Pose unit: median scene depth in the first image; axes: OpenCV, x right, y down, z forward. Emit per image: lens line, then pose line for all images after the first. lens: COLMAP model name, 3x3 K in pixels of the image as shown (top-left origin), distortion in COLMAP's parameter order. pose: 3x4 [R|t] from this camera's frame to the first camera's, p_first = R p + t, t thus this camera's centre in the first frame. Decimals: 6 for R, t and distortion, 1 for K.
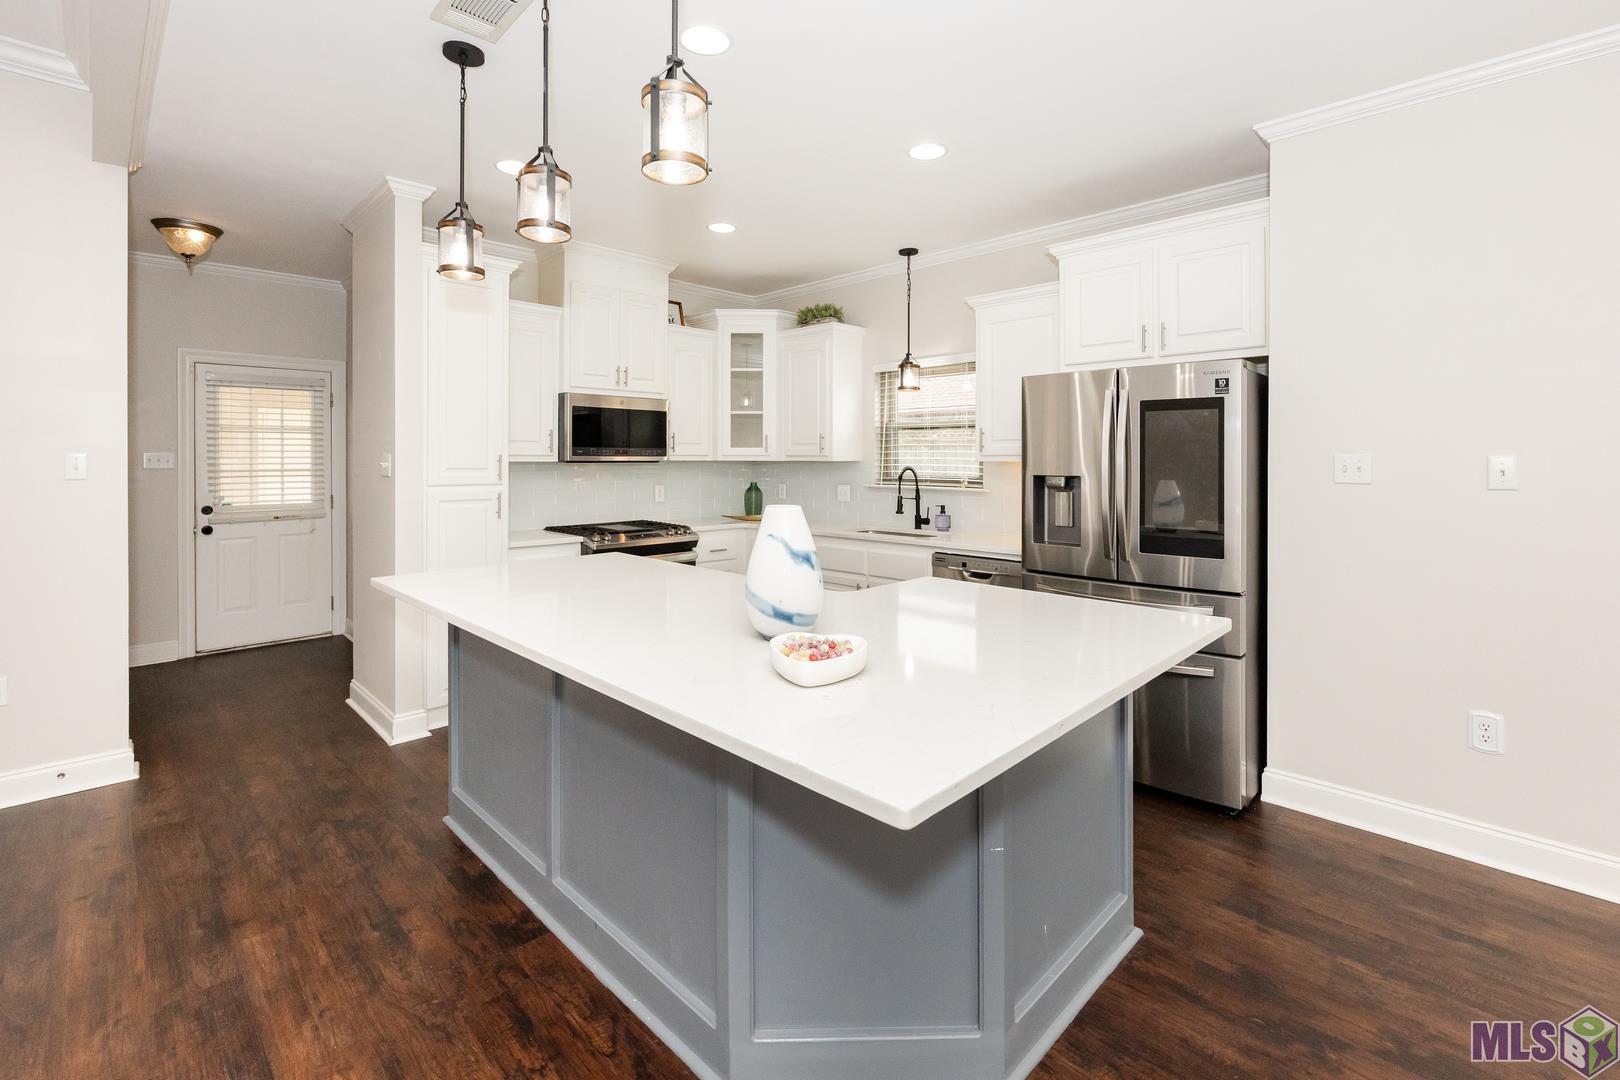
lens RADIAL K [[724.5, 0, 814.3], [0, 724.5, 461.6], [0, 0, 1]] dist [0.000267, 0.000067]
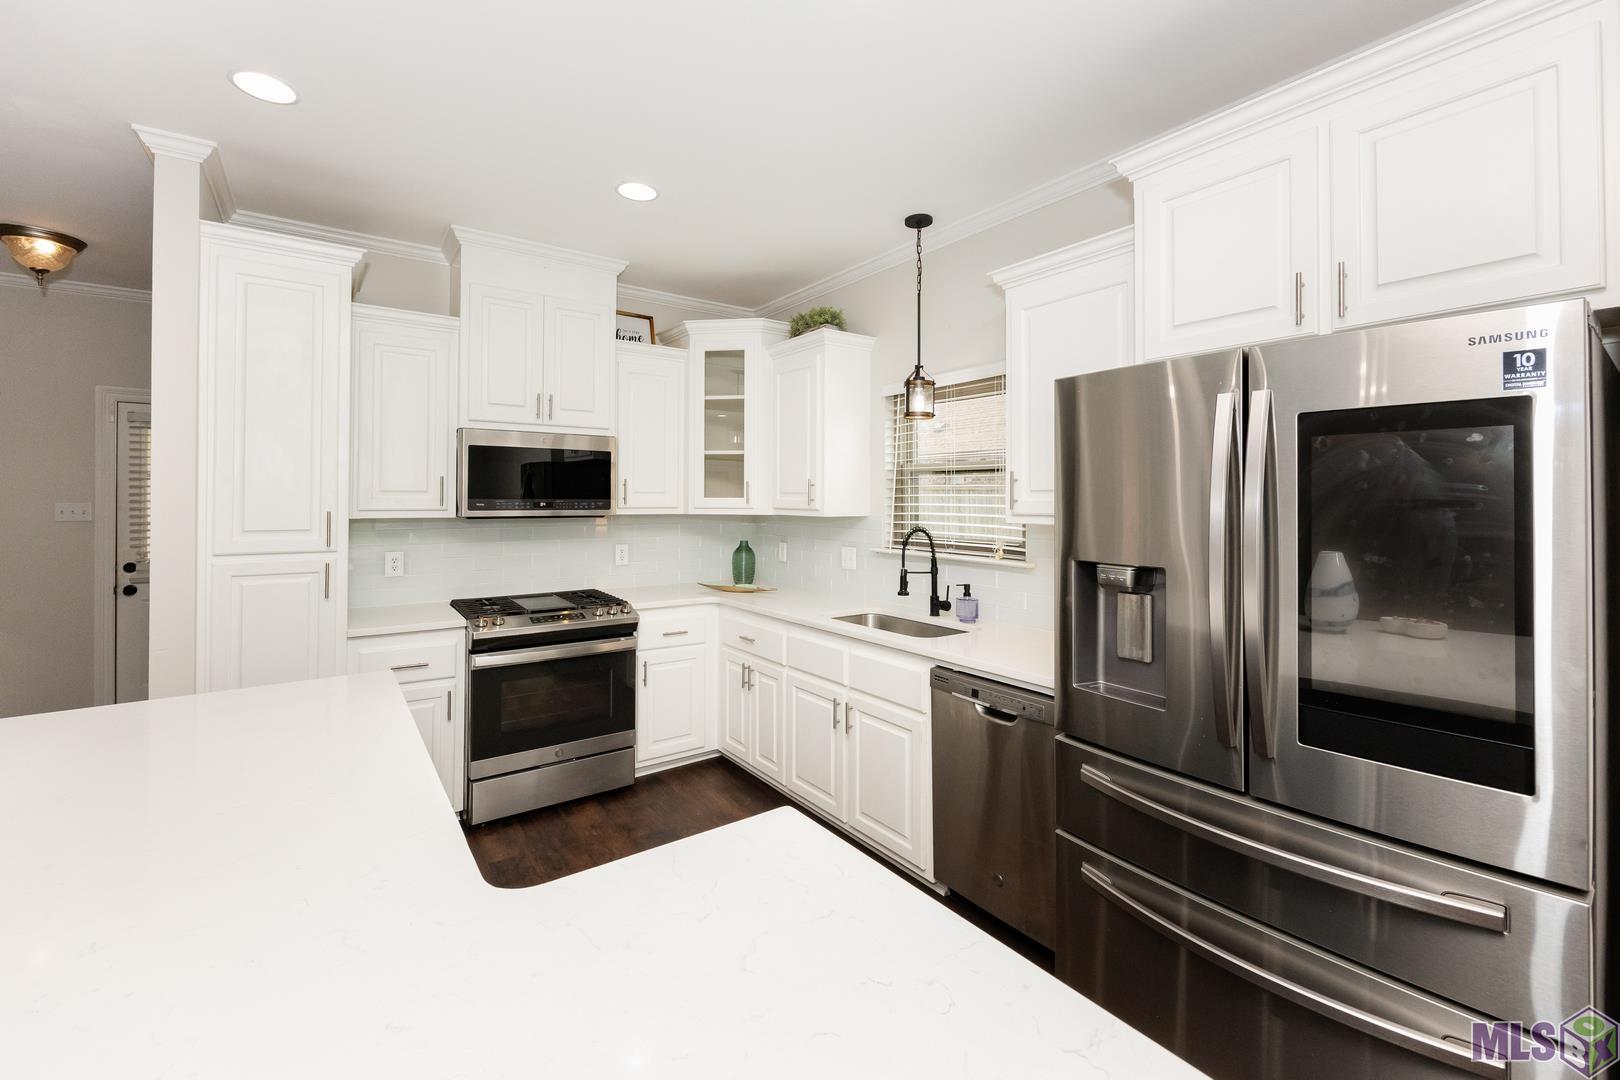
lens RADIAL K [[693.4, 0, 808.0], [0, 693.4, 495.4], [0, 0, 1]] dist [-0.002126, -0.000410]
pose [[0.986647, 0.000676, -0.162872, 0.130969], [-0.002387, 0.999944, -0.010311, -0.016062], [0.162856, 0.010562, 0.986593, 0.316068]]
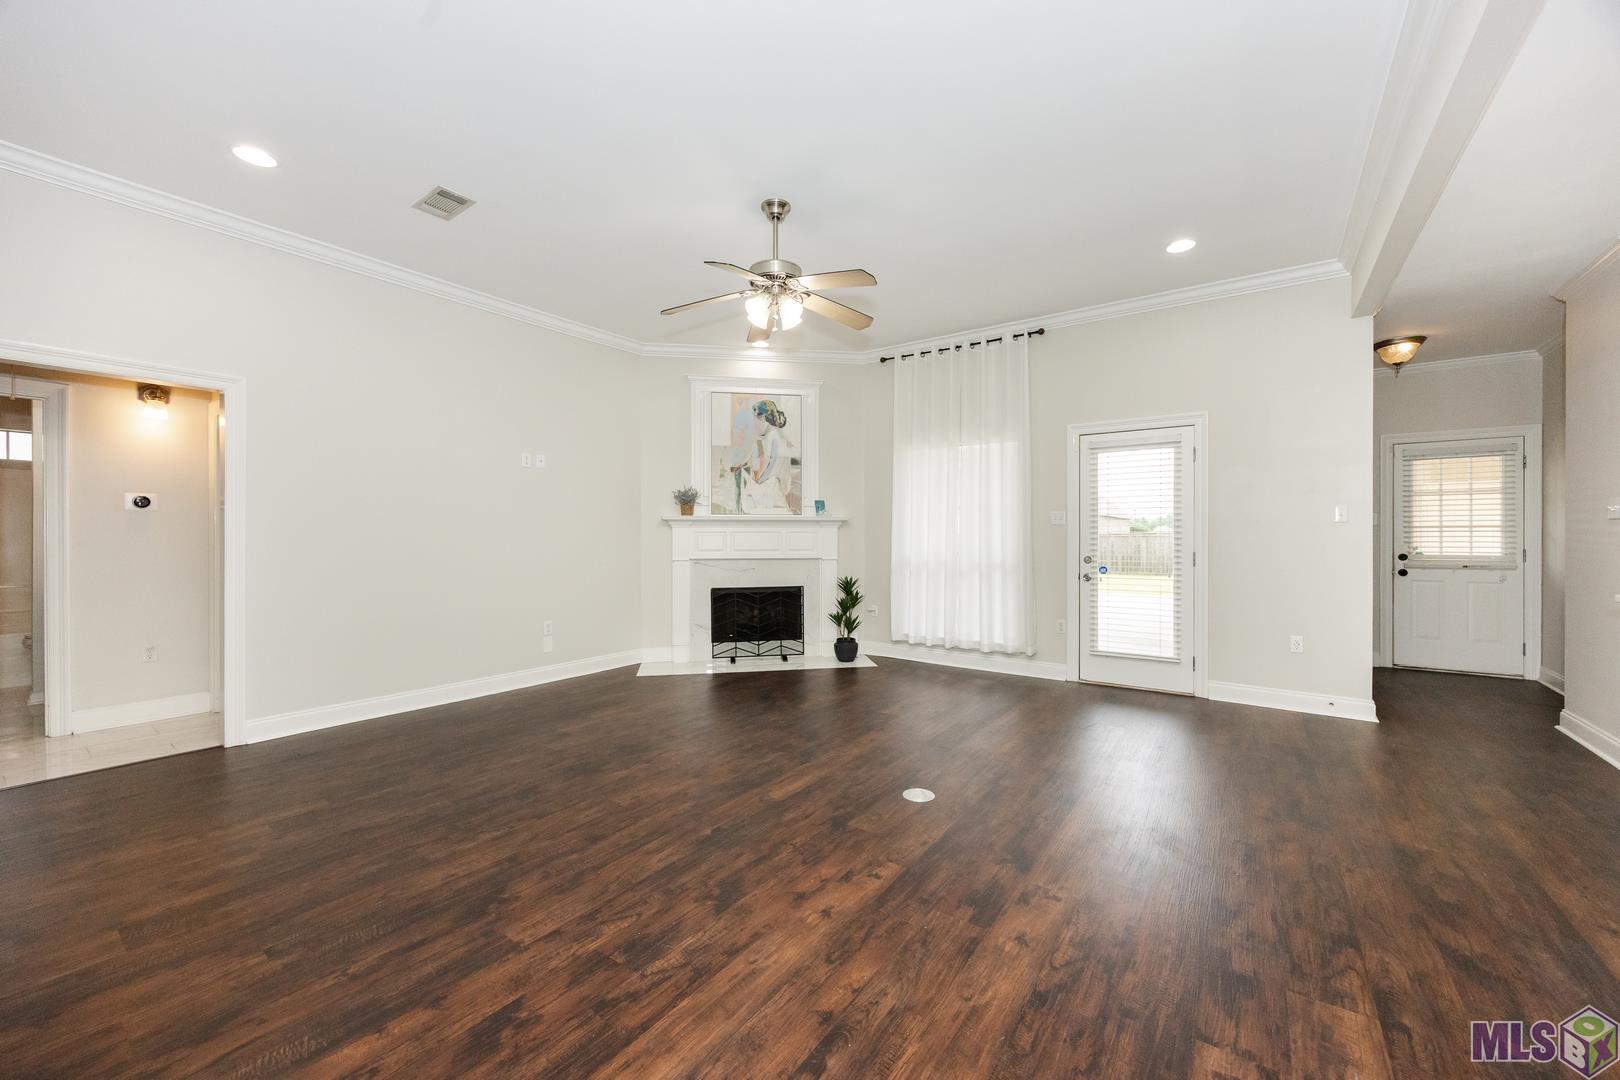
lens RADIAL K [[623.4, 0, 823.2], [0, 623.4, 529.9], [0, 0, 1]] dist [-0.000256, -0.000040]
pose [[0.170316, -0.000710, -0.985389, 0.084847], [-0.008560, 0.999961, -0.002200, 0.032045], [0.985352, 0.008809, 0.170303, -0.219810]]
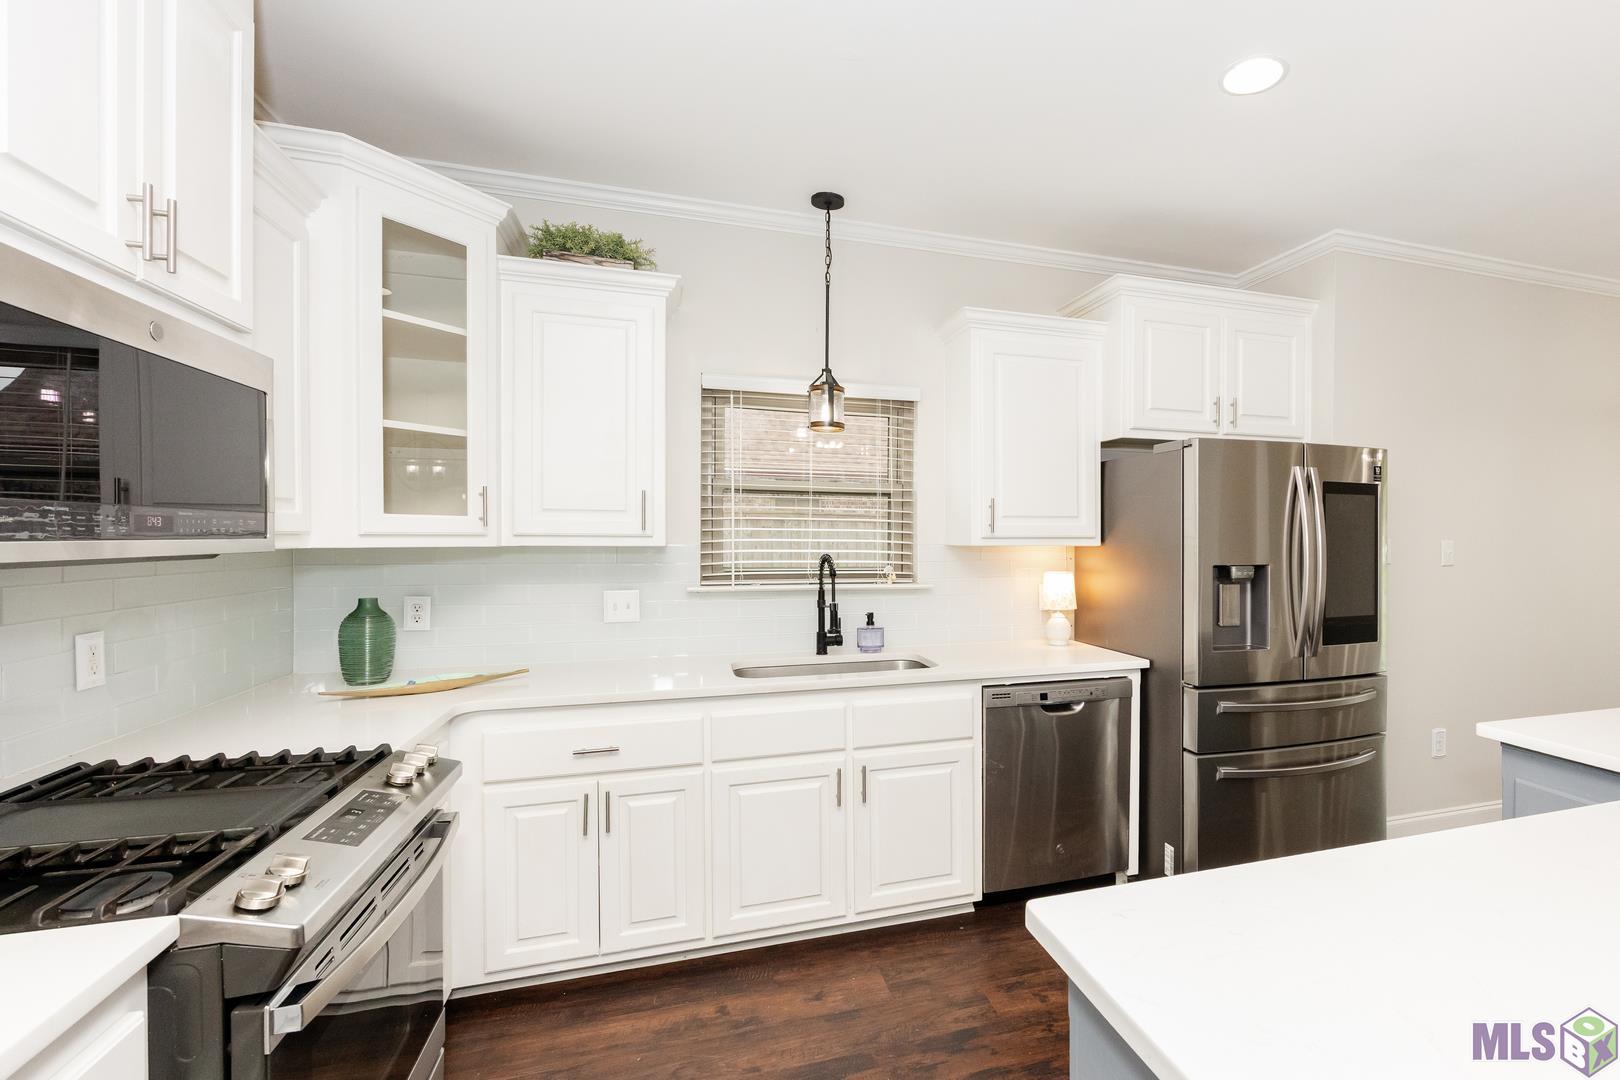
lens RADIAL K [[733.7, 0, 925.8], [0, 733.7, 541.2], [0, 0, 1]] dist [0.001119, 0.000113]
pose [[0.451608, -0.007410, 0.892186, -0.375916], [-0.001403, 0.999958, 0.009016, -0.009704], [-0.892216, -0.005324, 0.451578, 0.634849]]
